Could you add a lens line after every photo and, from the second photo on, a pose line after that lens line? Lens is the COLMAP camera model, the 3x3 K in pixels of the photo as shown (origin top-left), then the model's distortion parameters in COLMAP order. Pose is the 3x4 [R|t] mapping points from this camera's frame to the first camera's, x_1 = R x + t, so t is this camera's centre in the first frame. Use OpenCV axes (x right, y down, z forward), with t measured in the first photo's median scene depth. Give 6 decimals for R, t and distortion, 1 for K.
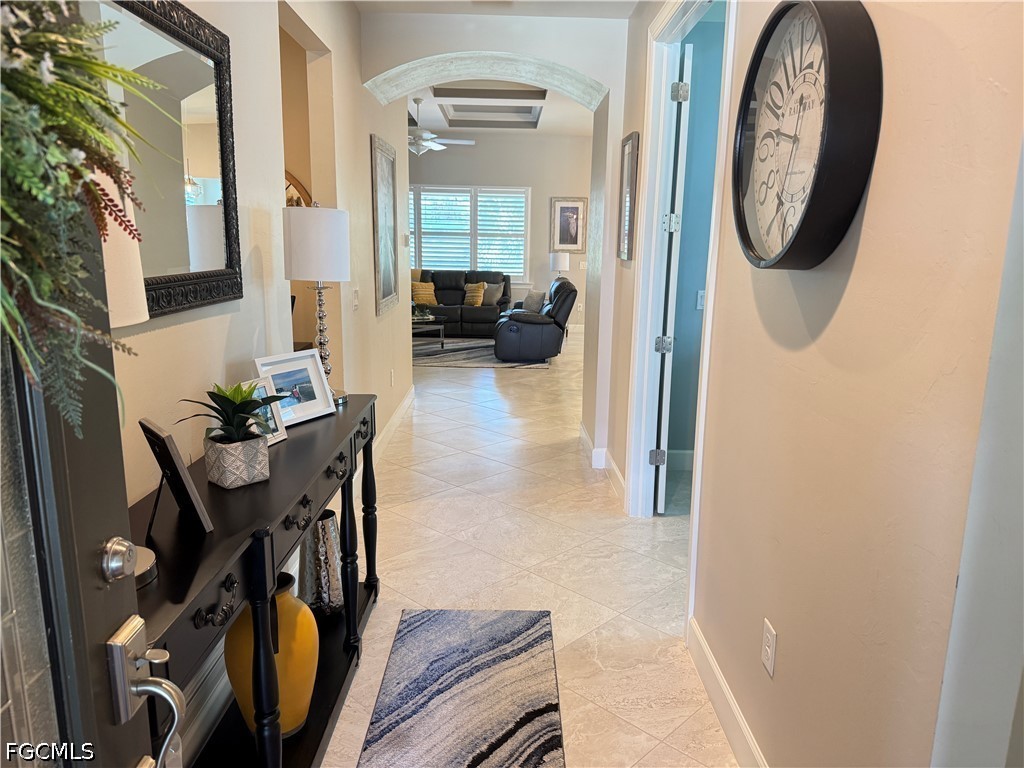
lens RADIAL K [[710.0, 0, 512.3], [0, 710.0, 387.7], [0, 0, 1]] dist [0.006718, 0.000310]
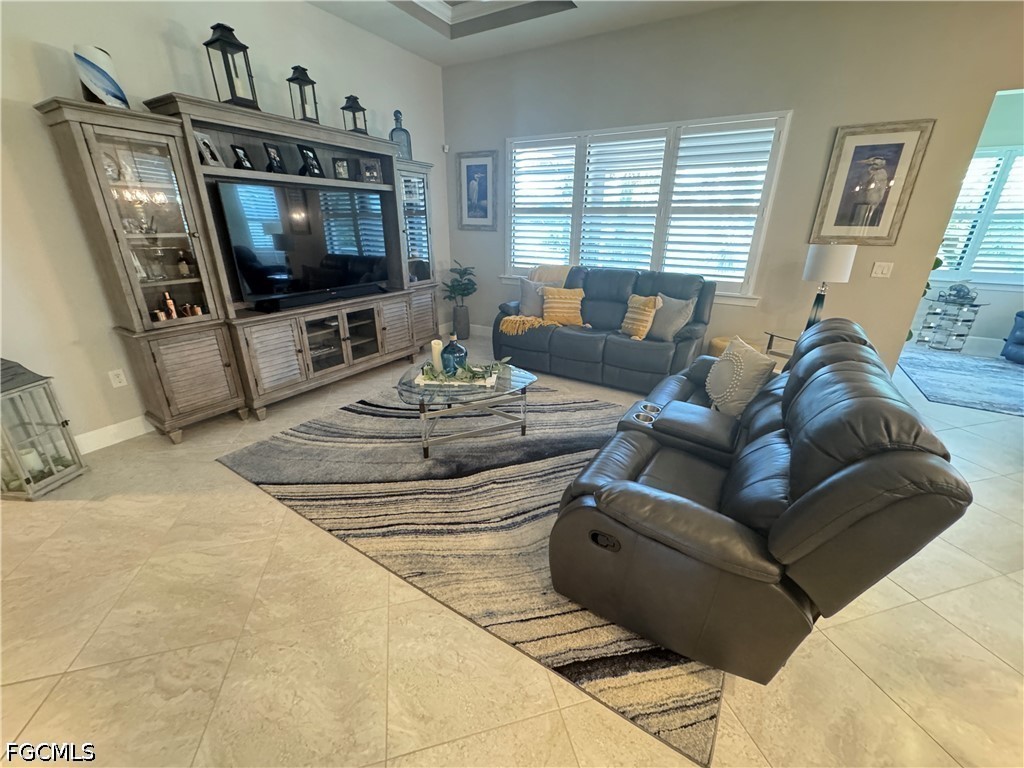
lens RADIAL K [[408.8, 0, 508.6], [0, 408.8, 382.2], [0, 0, 1]] dist [-0.003832, 0.000383]
pose [[0.856713, 0.176813, -0.484542, 0.027441], [-0.099255, 0.978365, 0.181522, -0.122187], [0.506154, -0.107419, 0.855727, 0.619288]]
